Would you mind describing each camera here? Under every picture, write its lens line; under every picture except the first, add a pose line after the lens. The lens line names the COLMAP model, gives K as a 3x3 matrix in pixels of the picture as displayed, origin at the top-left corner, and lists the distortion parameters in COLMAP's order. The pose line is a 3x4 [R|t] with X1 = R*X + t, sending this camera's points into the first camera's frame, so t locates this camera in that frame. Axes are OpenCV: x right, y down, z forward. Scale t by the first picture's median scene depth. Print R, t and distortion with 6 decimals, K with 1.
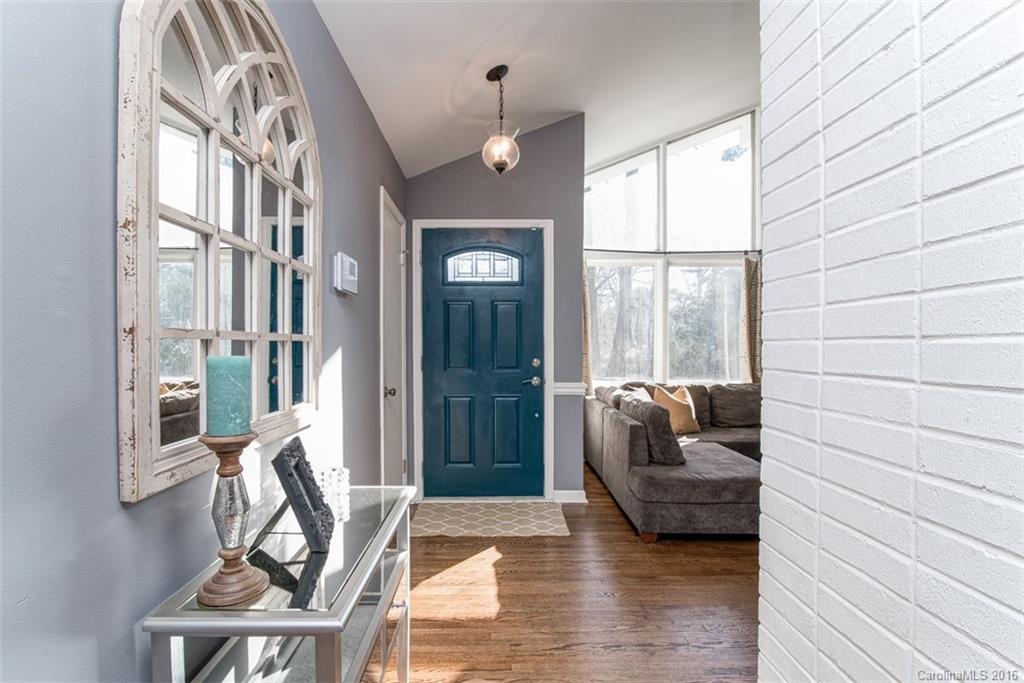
lens RADIAL K [[492.3, 0, 497.5], [0, 492.3, 336.9], [0, 0, 1]] dist [-0.006229, -0.000671]
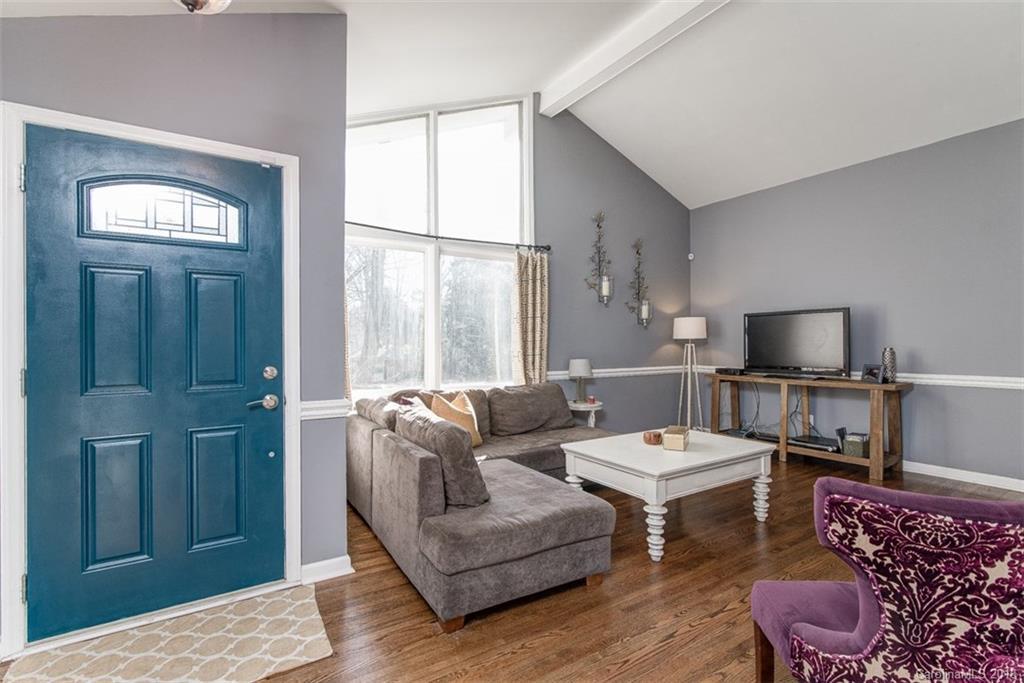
lens RADIAL K [[475.8, 0, 507.7], [0, 475.8, 344.5], [0, 0, 1]] dist [-0.009039, 0.000060]
pose [[0.858646, -0.004878, 0.512545, 0.027584], [-0.003045, 0.999889, 0.014618, 0.006143], [-0.512559, -0.014112, 0.858536, 0.313314]]
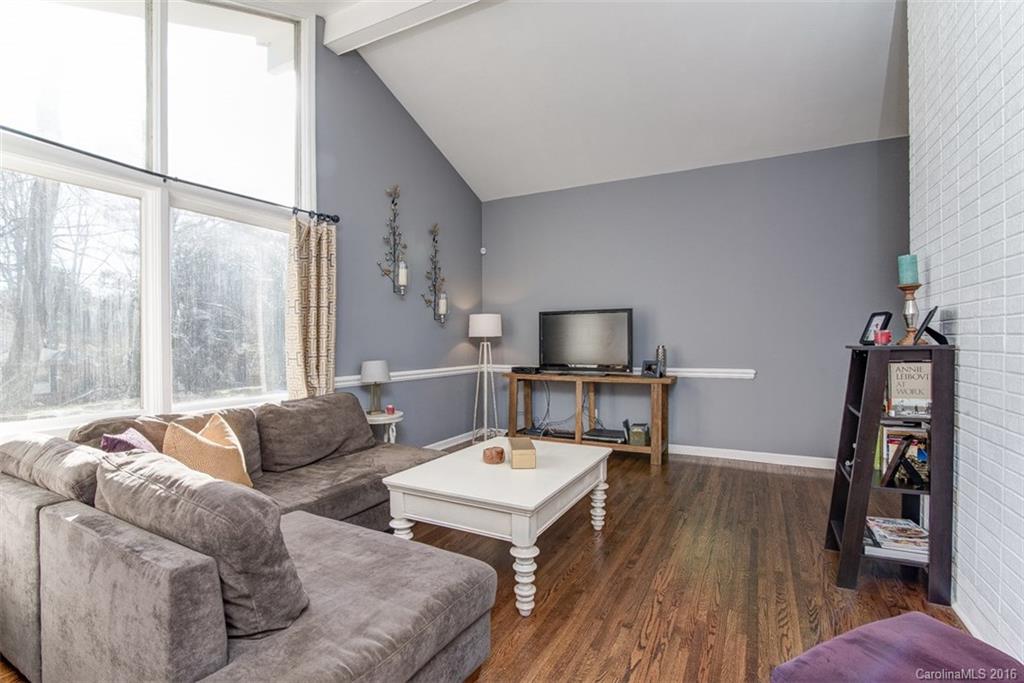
lens RADIAL K [[475.0, 0, 514.3], [0, 475.0, 347.2], [0, 0, 1]] dist [-0.020295, 0.000350]
pose [[0.481538, -0.013053, 0.876328, 0.086452], [-0.009538, 0.999752, 0.020133, 0.009995], [-0.876373, -0.018053, 0.481294, 0.550382]]
